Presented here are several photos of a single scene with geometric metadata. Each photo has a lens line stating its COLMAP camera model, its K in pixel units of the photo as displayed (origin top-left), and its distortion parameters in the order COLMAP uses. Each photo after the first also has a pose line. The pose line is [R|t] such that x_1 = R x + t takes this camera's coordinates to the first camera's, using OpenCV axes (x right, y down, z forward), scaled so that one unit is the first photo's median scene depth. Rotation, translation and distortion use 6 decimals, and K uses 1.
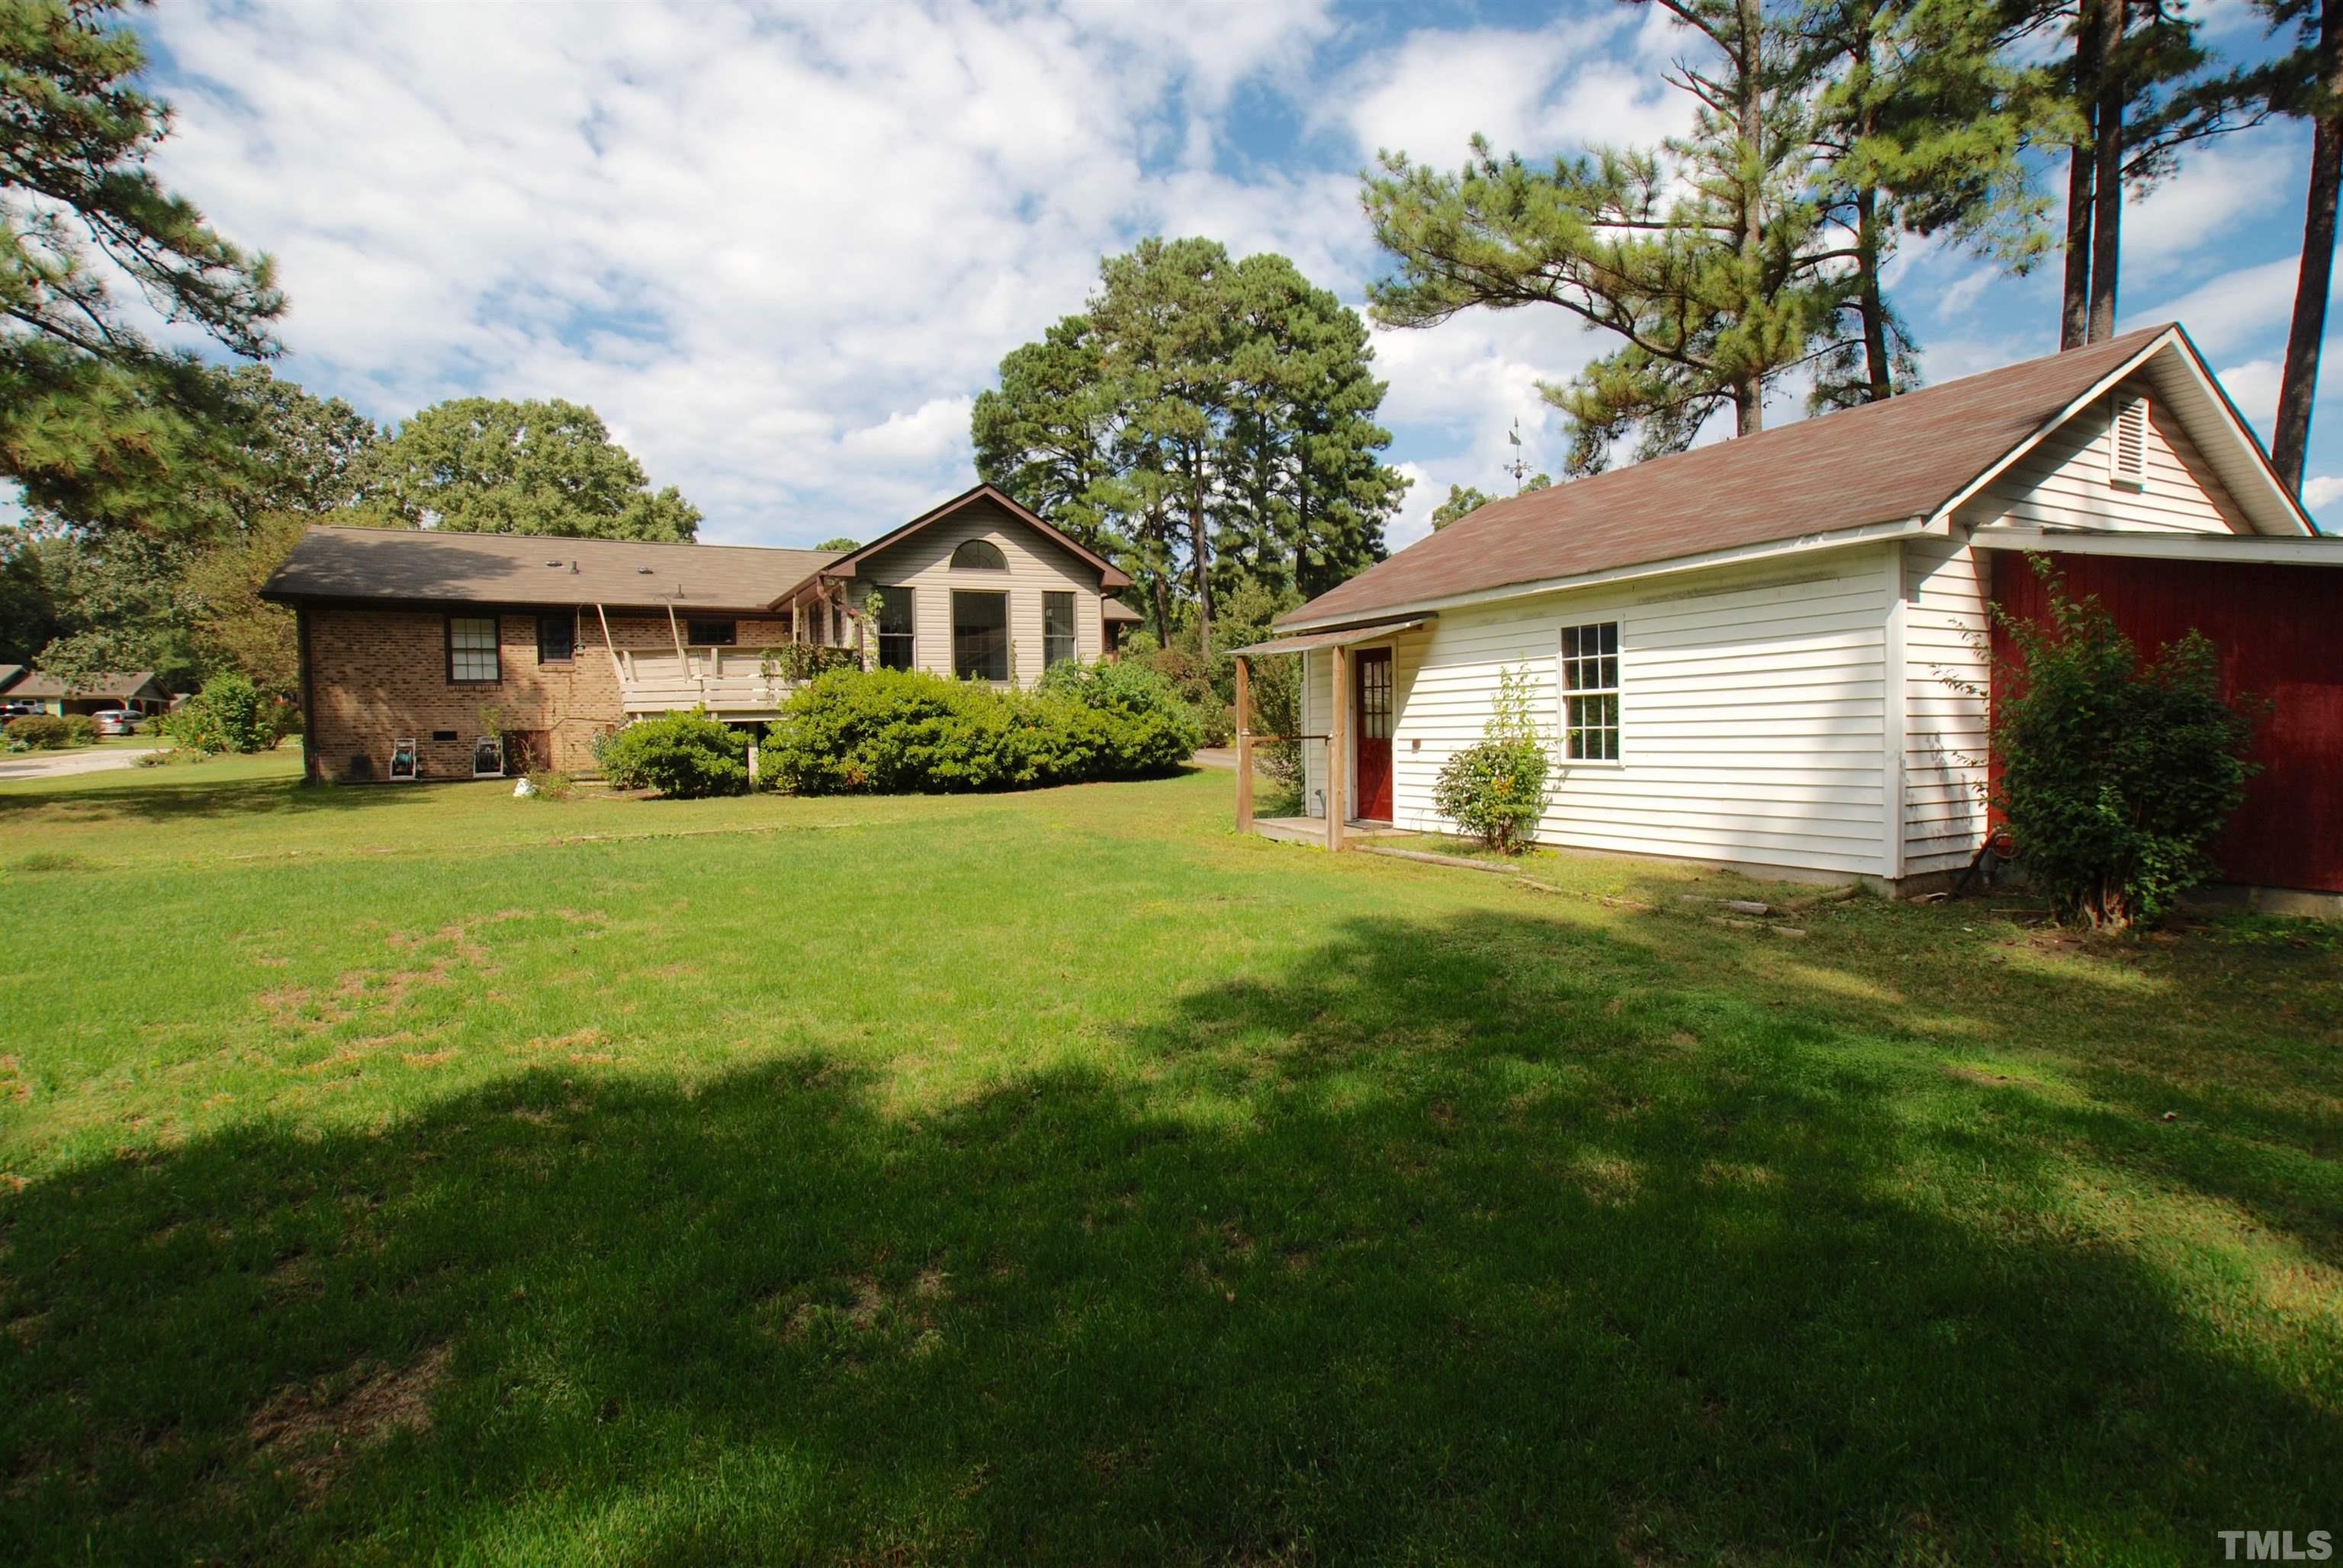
lens RADIAL K [[1129.6, 0, 1150.9], [0, 1129.6, 785.7], [0, 0, 1]] dist [-0.074013, 0.037830]
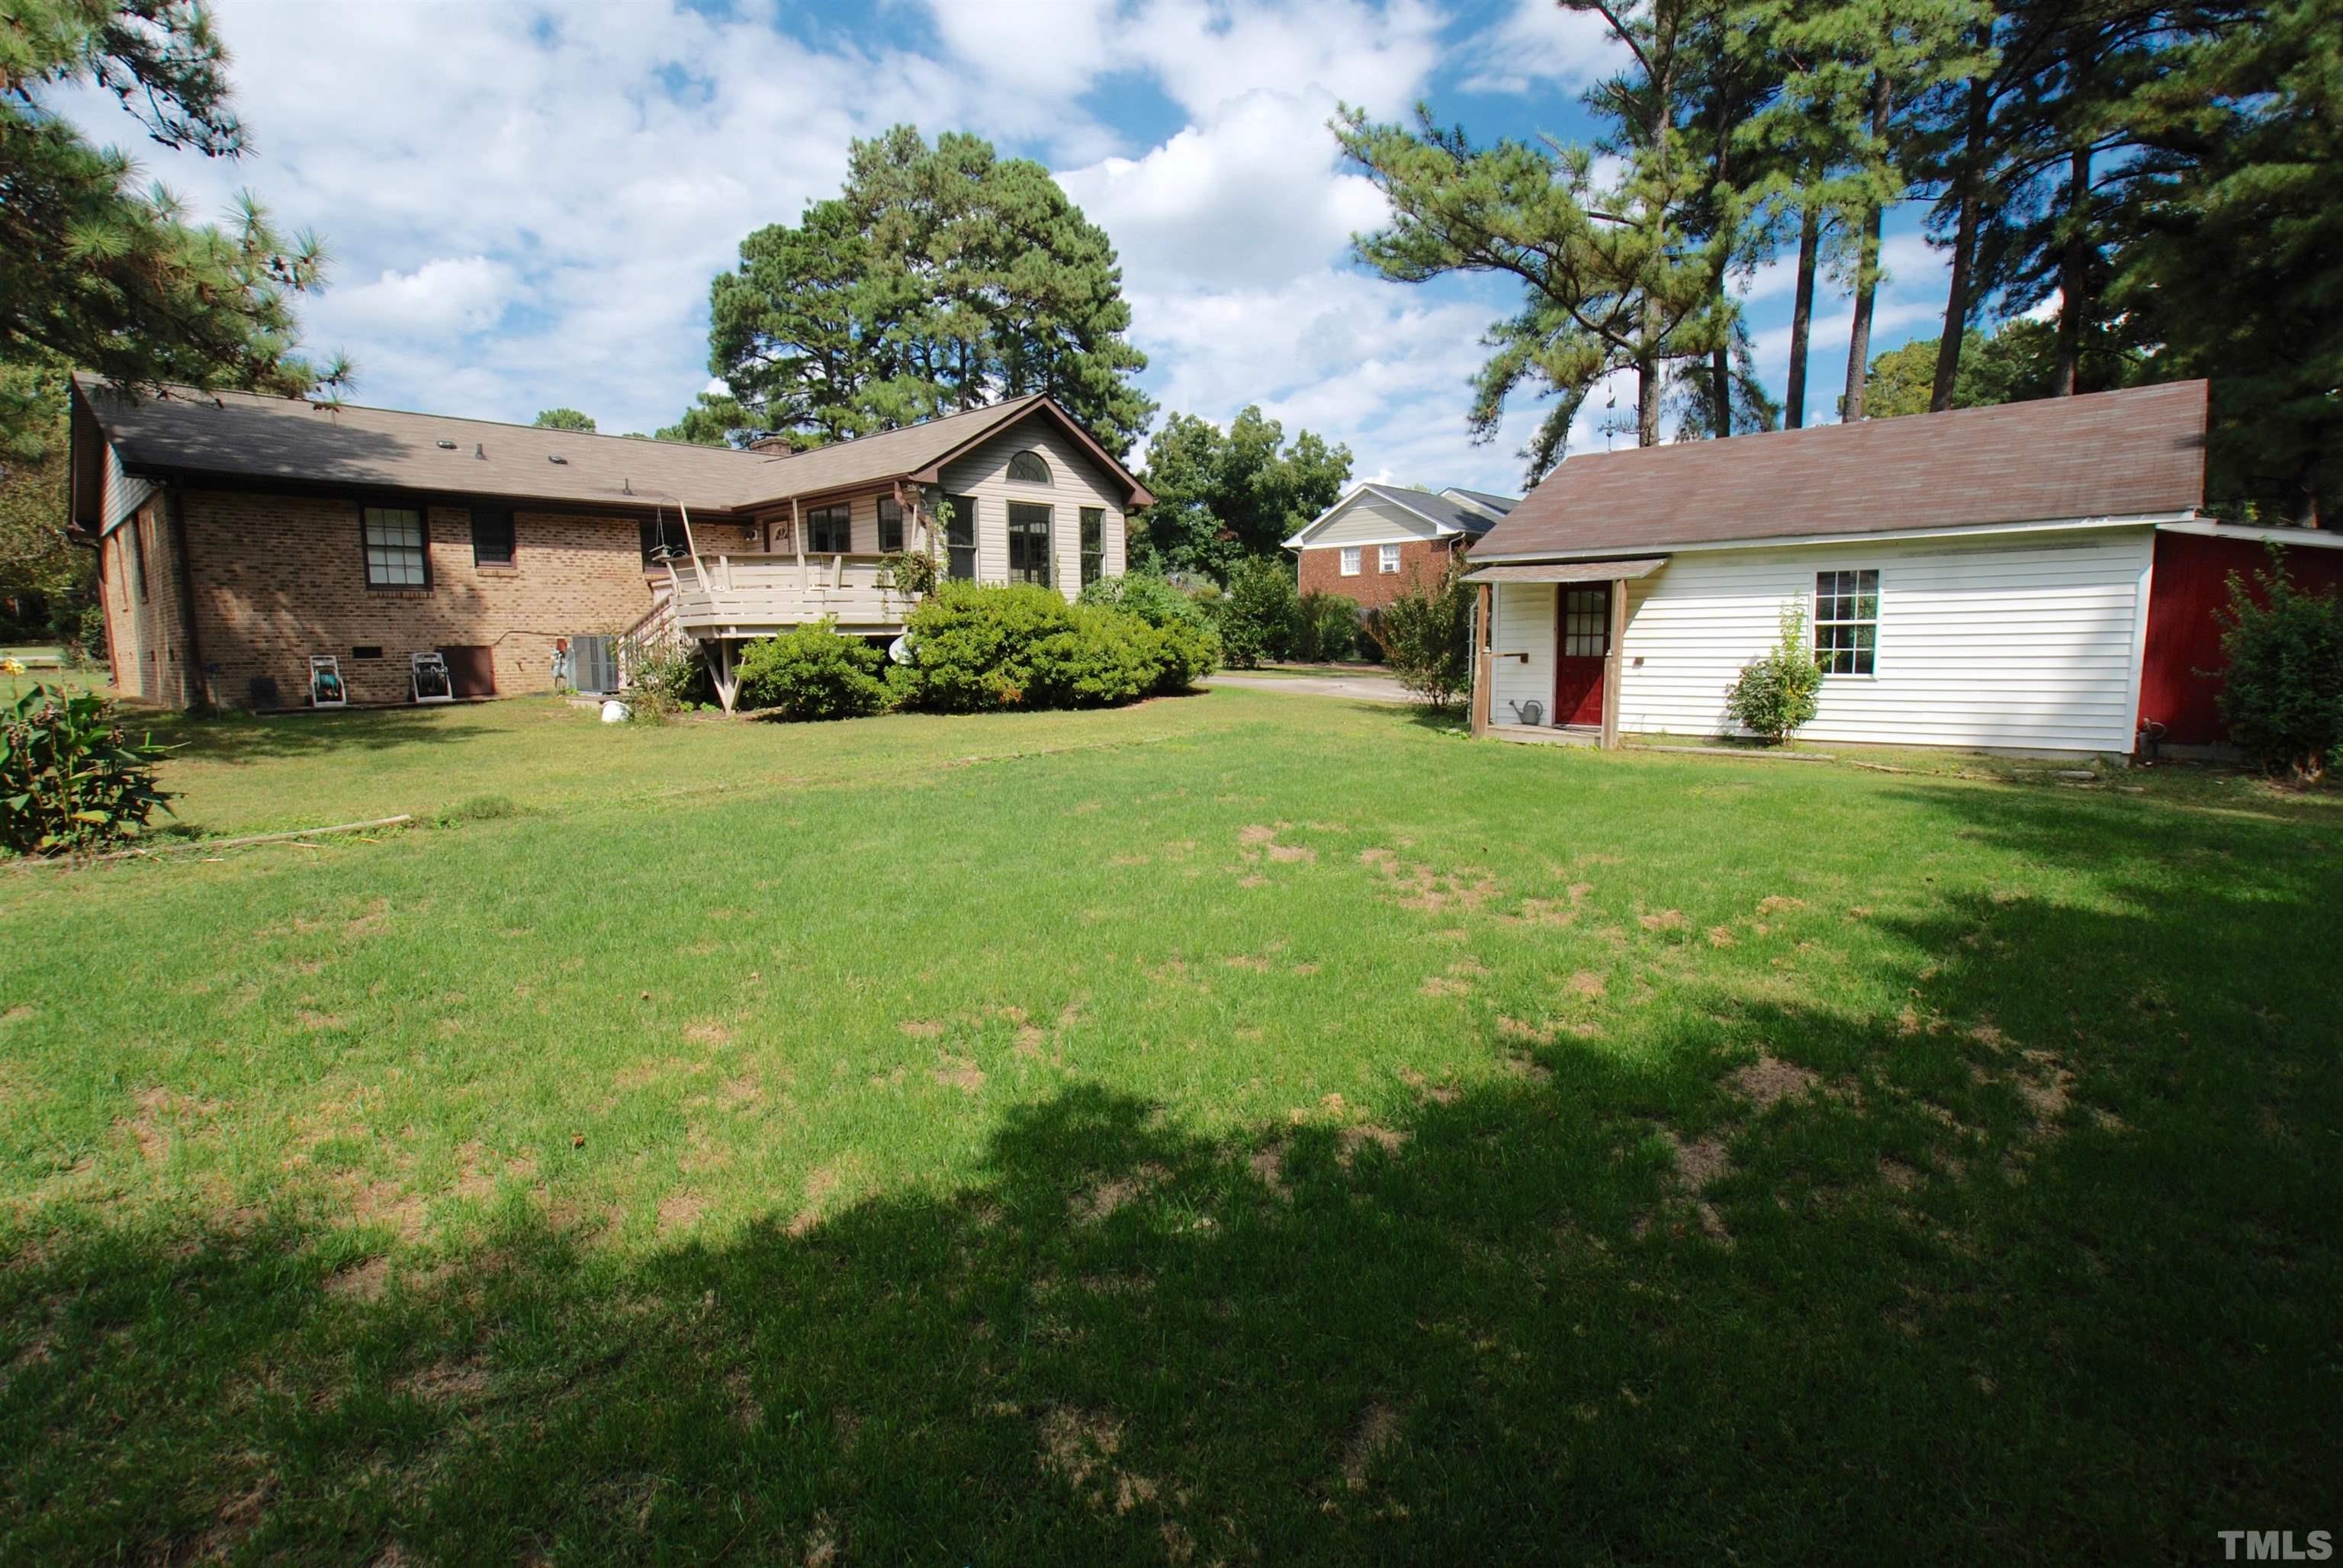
lens RADIAL K [[1129.6, 0, 1150.9], [0, 1129.6, 785.7], [0, 0, 1]] dist [-0.074013, 0.037830]
pose [[0.938899, -0.038095, 0.342079, -0.393933], [0.012816, 0.997036, 0.075859, -0.000713], [-0.343955, -0.066840, 0.936604, 0.027632]]
